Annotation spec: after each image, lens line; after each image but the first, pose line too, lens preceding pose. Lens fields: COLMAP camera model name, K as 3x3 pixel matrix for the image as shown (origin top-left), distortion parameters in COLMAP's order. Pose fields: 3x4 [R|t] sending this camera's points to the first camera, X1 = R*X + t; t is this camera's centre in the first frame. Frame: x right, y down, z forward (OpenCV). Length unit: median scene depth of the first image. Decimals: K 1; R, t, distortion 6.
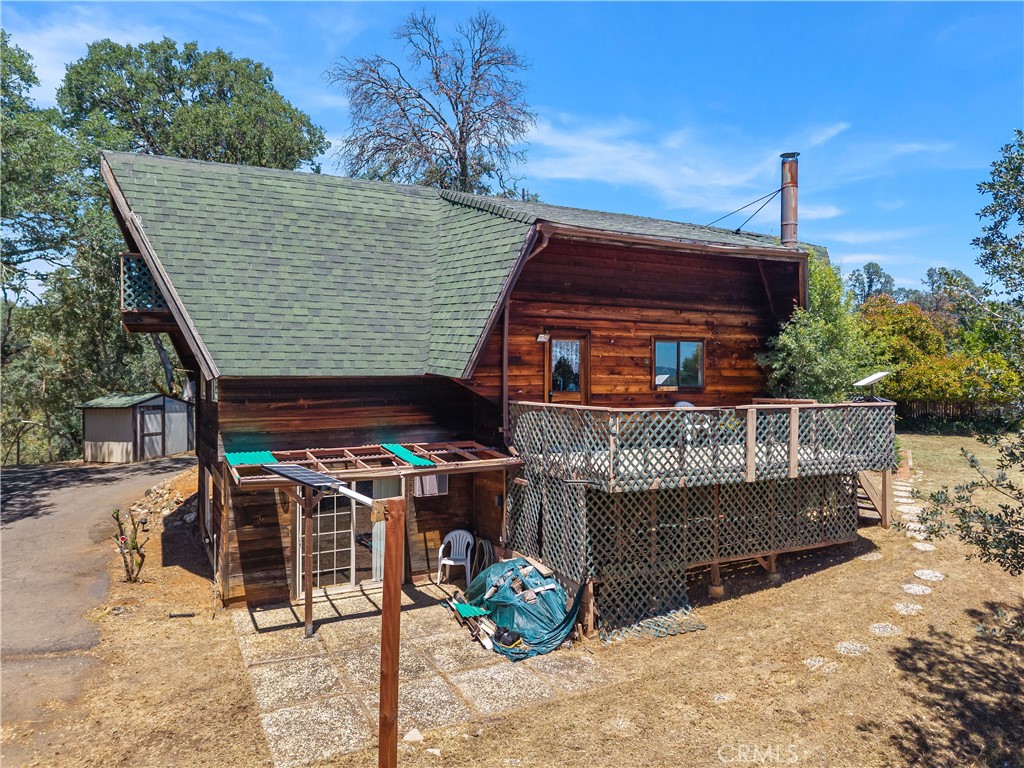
lens RADIAL K [[725.7, 0, 510.9], [0, 725.7, 383.4], [0, 0, 1]] dist [0.000691, -0.000622]
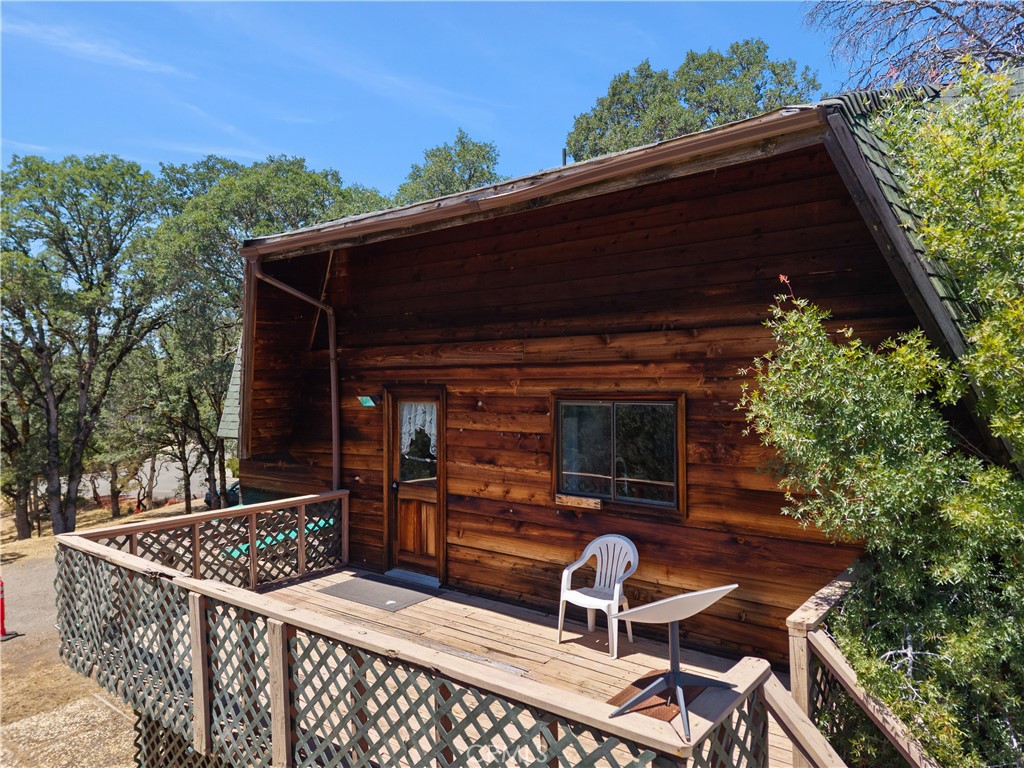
lens RADIAL K [[725.7, 0, 511.4], [0, 725.7, 384.1], [0, 0, 1]] dist [0.000691, -0.000622]
pose [[0.379434, -0.003914, -0.925211, 0.661467], [-0.002187, 0.999984, -0.005127, -0.069805], [0.925216, 0.003969, 0.379419, 0.806358]]
